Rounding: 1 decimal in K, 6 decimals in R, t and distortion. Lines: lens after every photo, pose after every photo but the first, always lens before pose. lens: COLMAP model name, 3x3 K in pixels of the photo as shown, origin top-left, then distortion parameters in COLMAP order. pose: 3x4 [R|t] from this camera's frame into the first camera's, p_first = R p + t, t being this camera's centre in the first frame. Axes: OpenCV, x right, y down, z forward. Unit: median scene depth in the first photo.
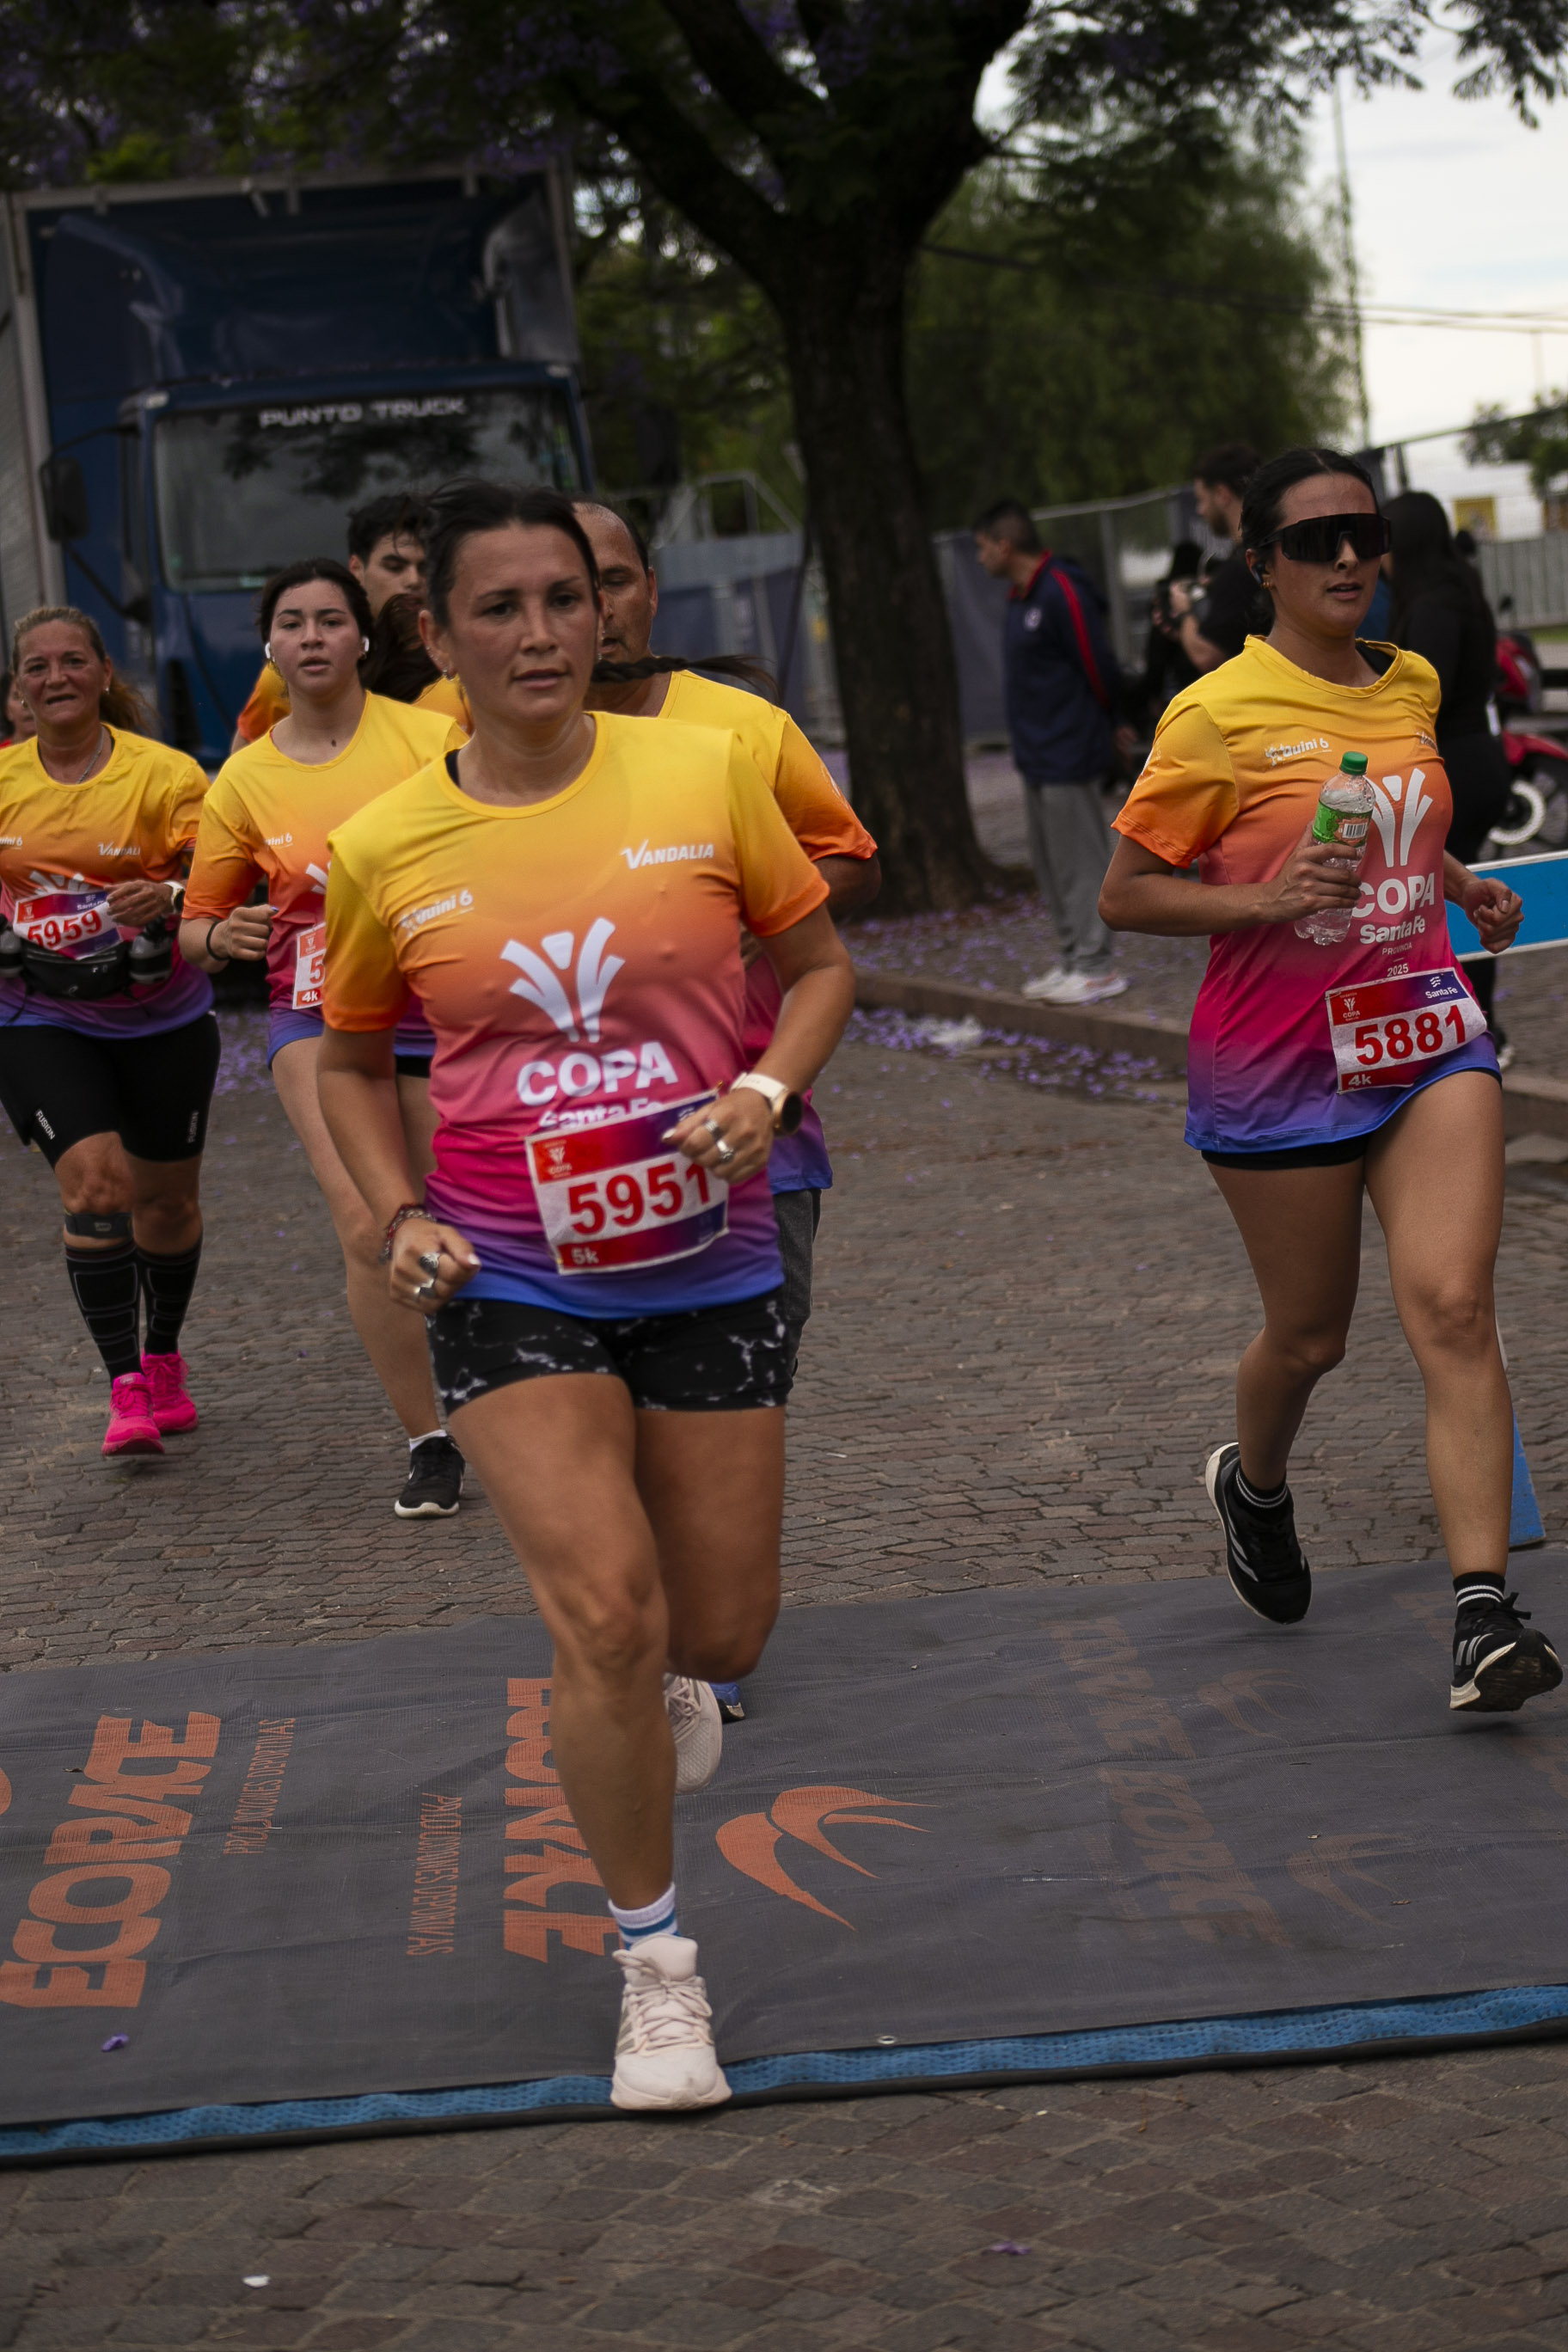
lens RADIAL K [[5261.6, 0, 783.0], [0, 5261.6, 1180.1], [0, 0, 1]] dist [-0.074305, 0.345630]
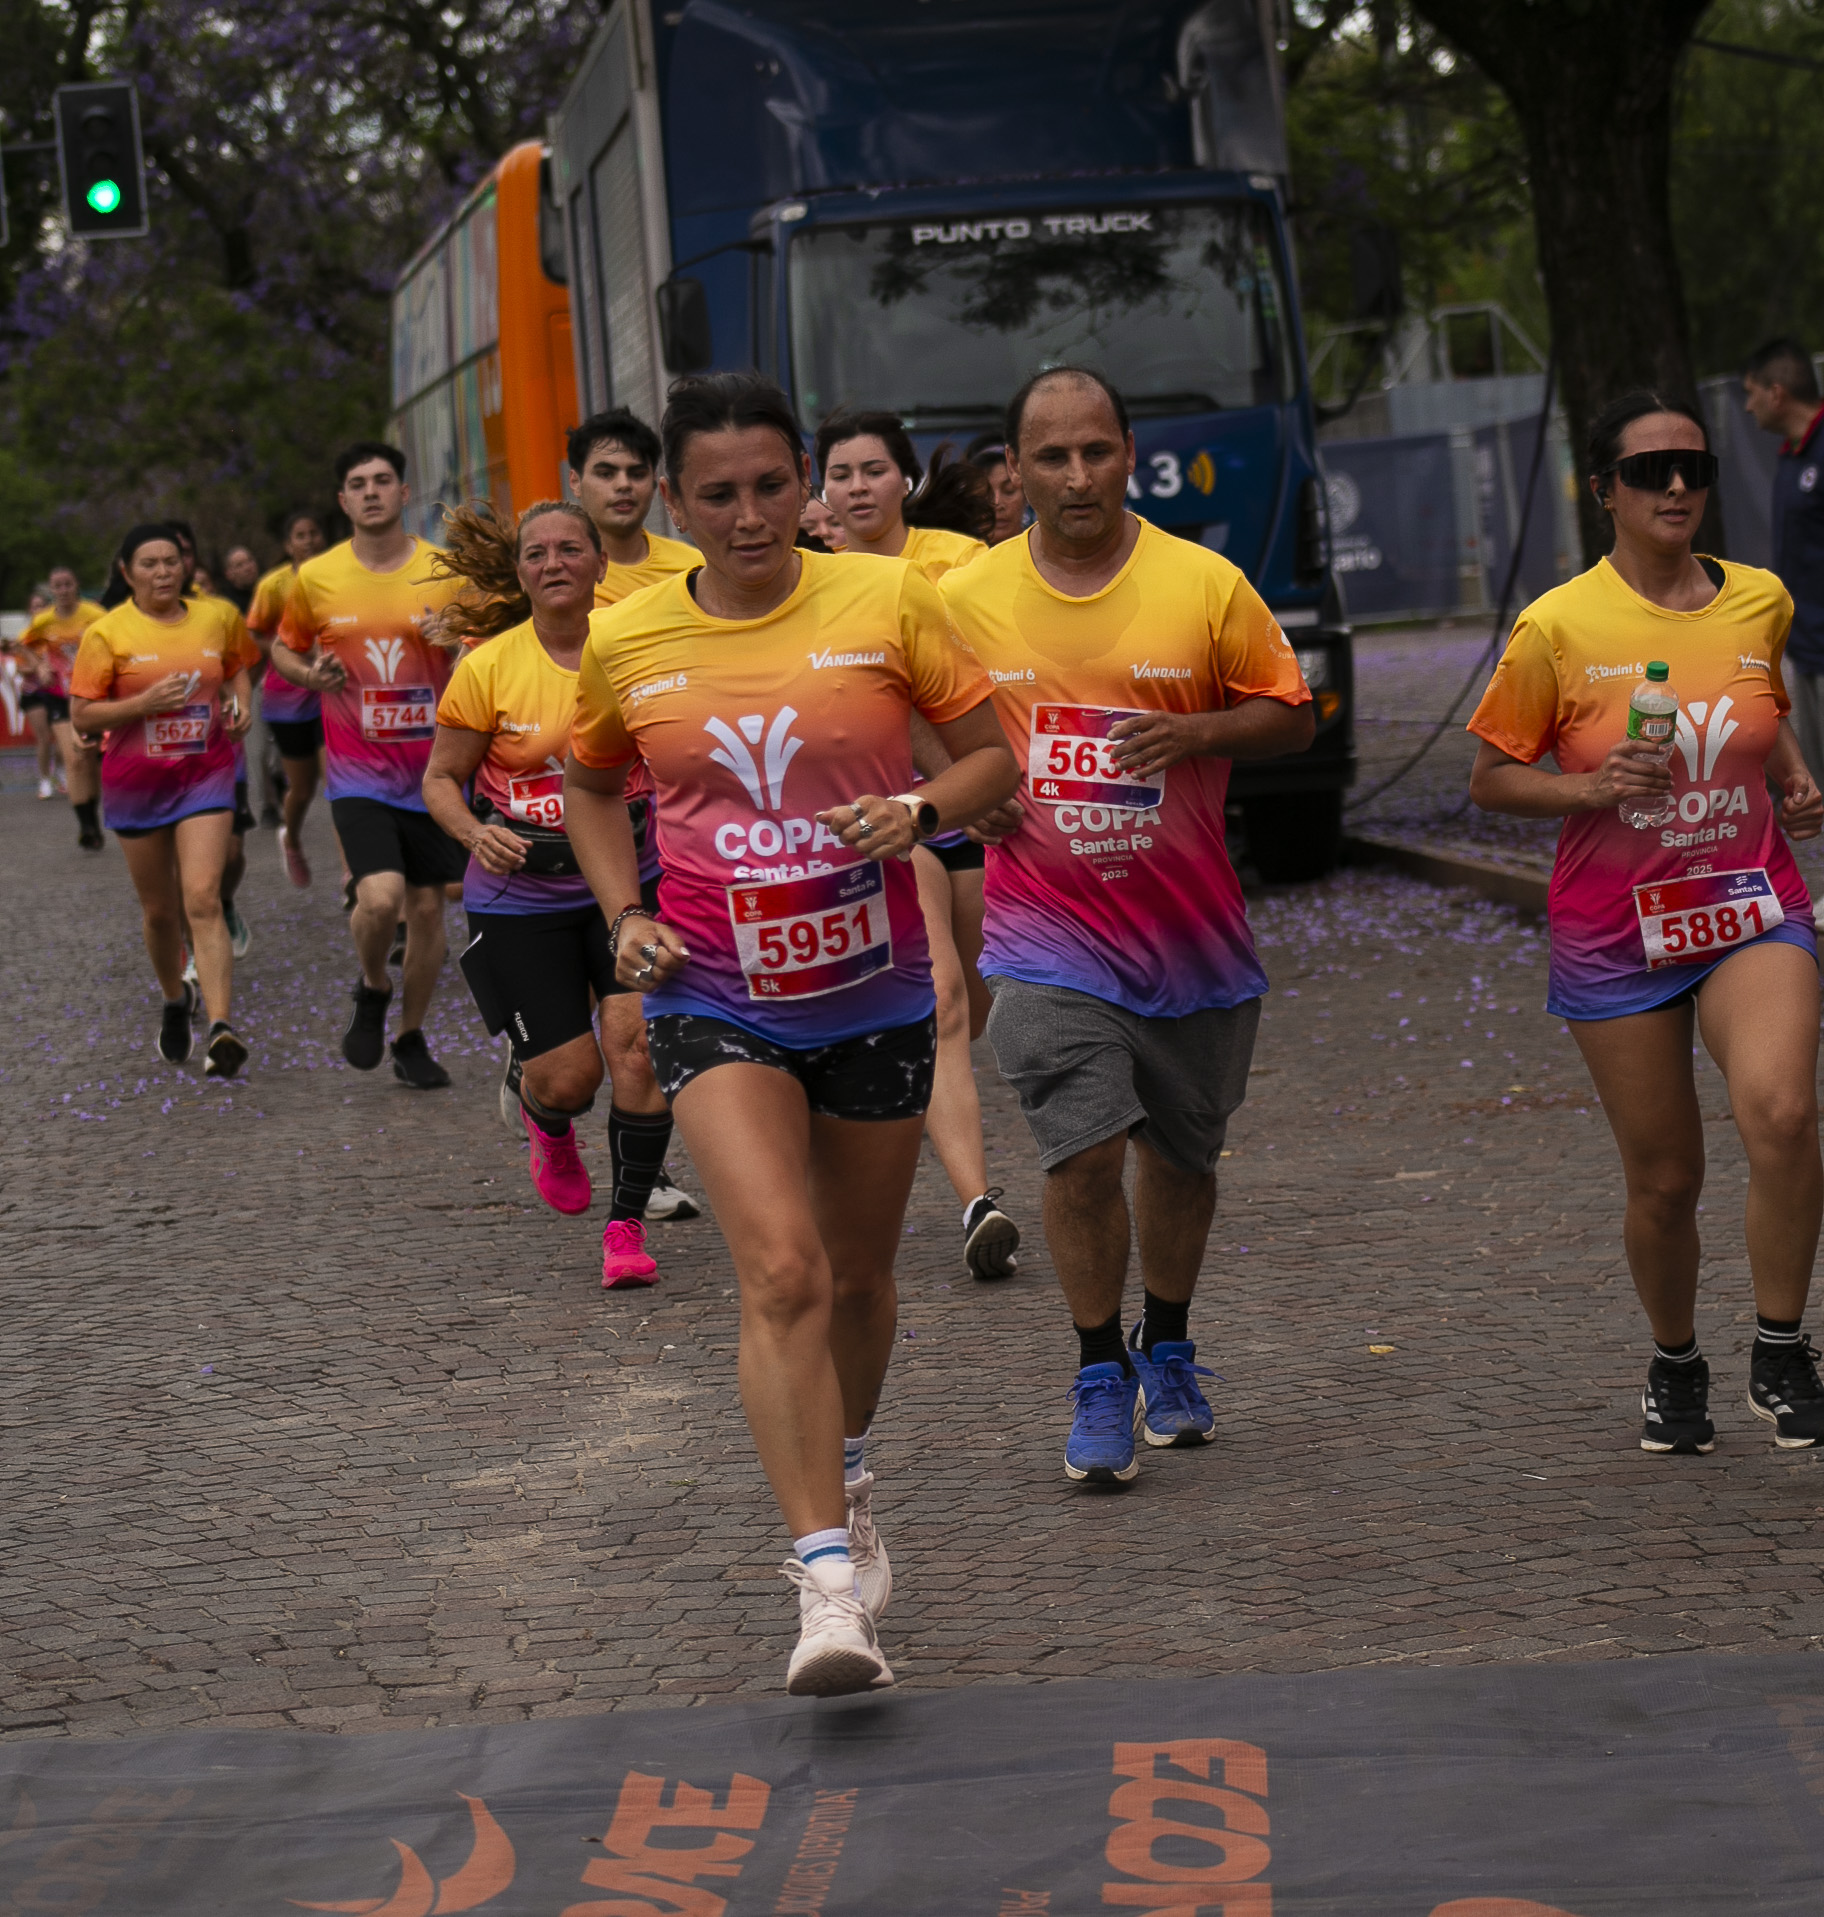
lens RADIAL K [[6061.7, 0, 906.4], [0, 6061.7, 954.1], [0, 0, 1]] dist [-0.034181, -0.501696]
pose [[0.994478, 0.019643, -0.103089, 0.008362], [-0.022380, 0.999425, -0.025470, -0.003751], [0.102529, 0.027637, 0.994346, 0.033111]]
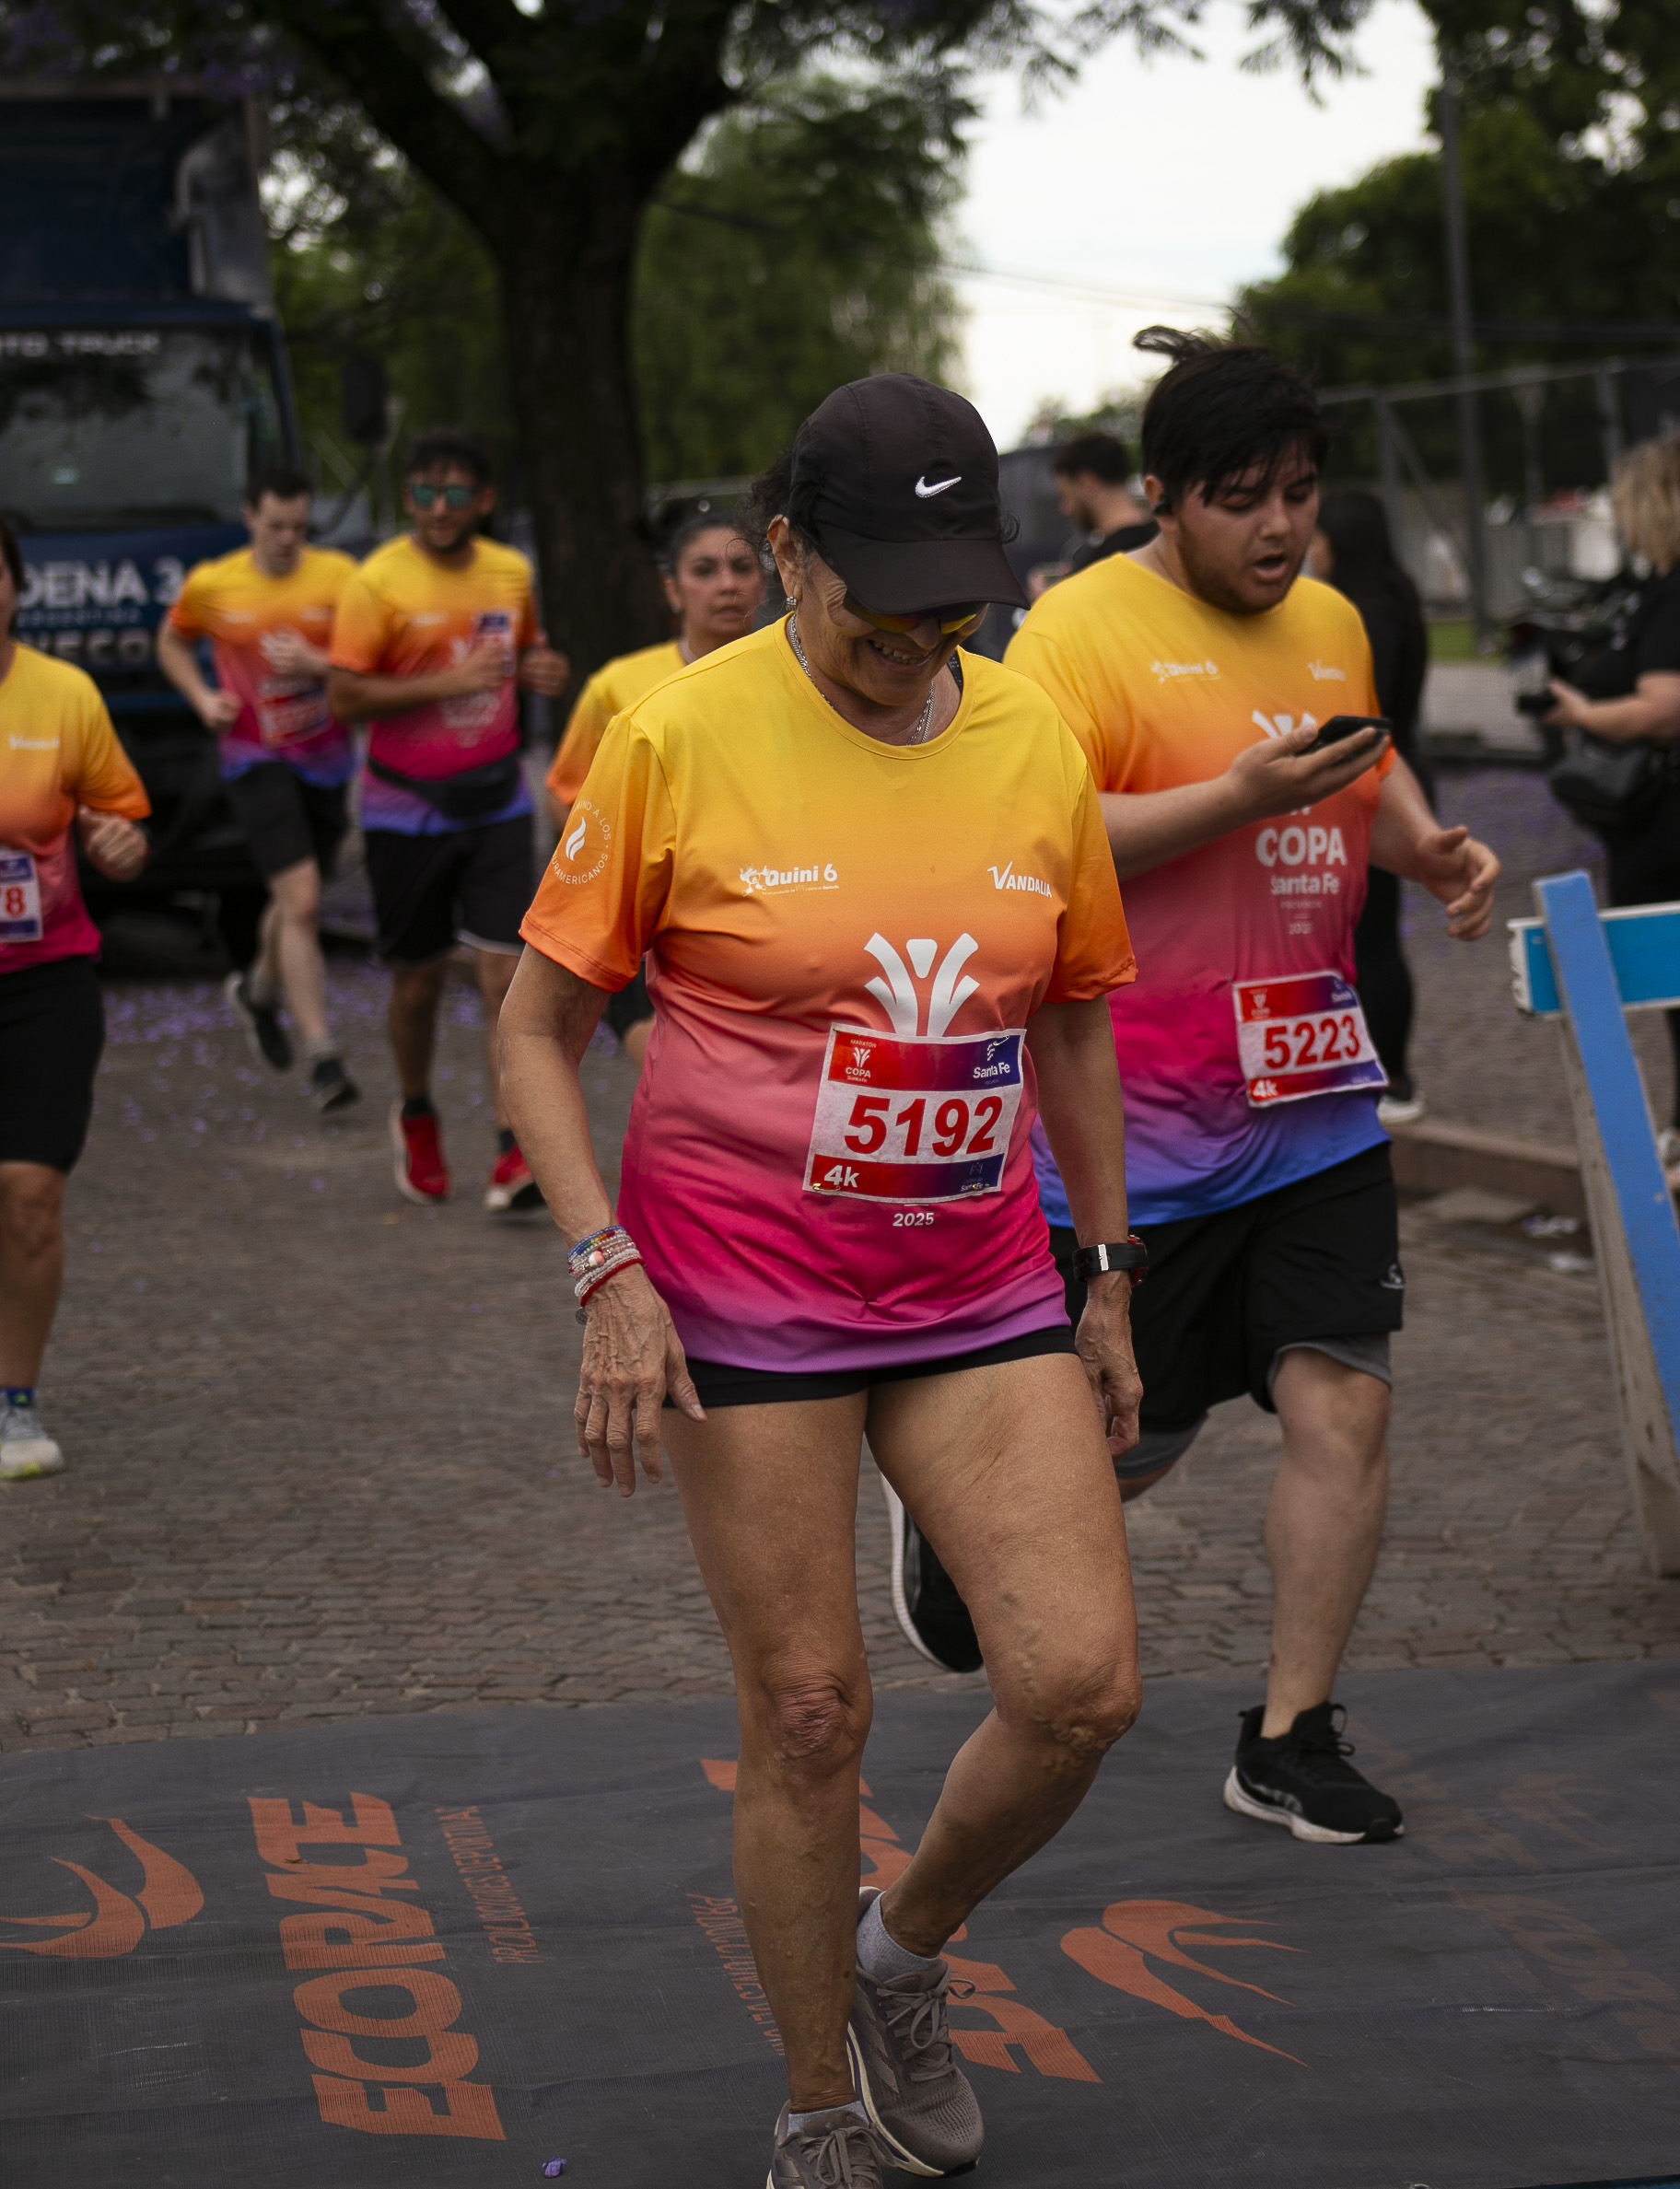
lens RADIAL K [[5670.2, 0, 754.5], [0, 5670.2, 967.5], [0, 0, 1]] dist [-0.053613, 0.117282]
pose [[0.993494, 0.041122, 0.106197, -0.119924], [-0.036647, 0.998370, -0.043759, 0.000870], [-0.107823, 0.039583, 0.993382, 0.026229]]
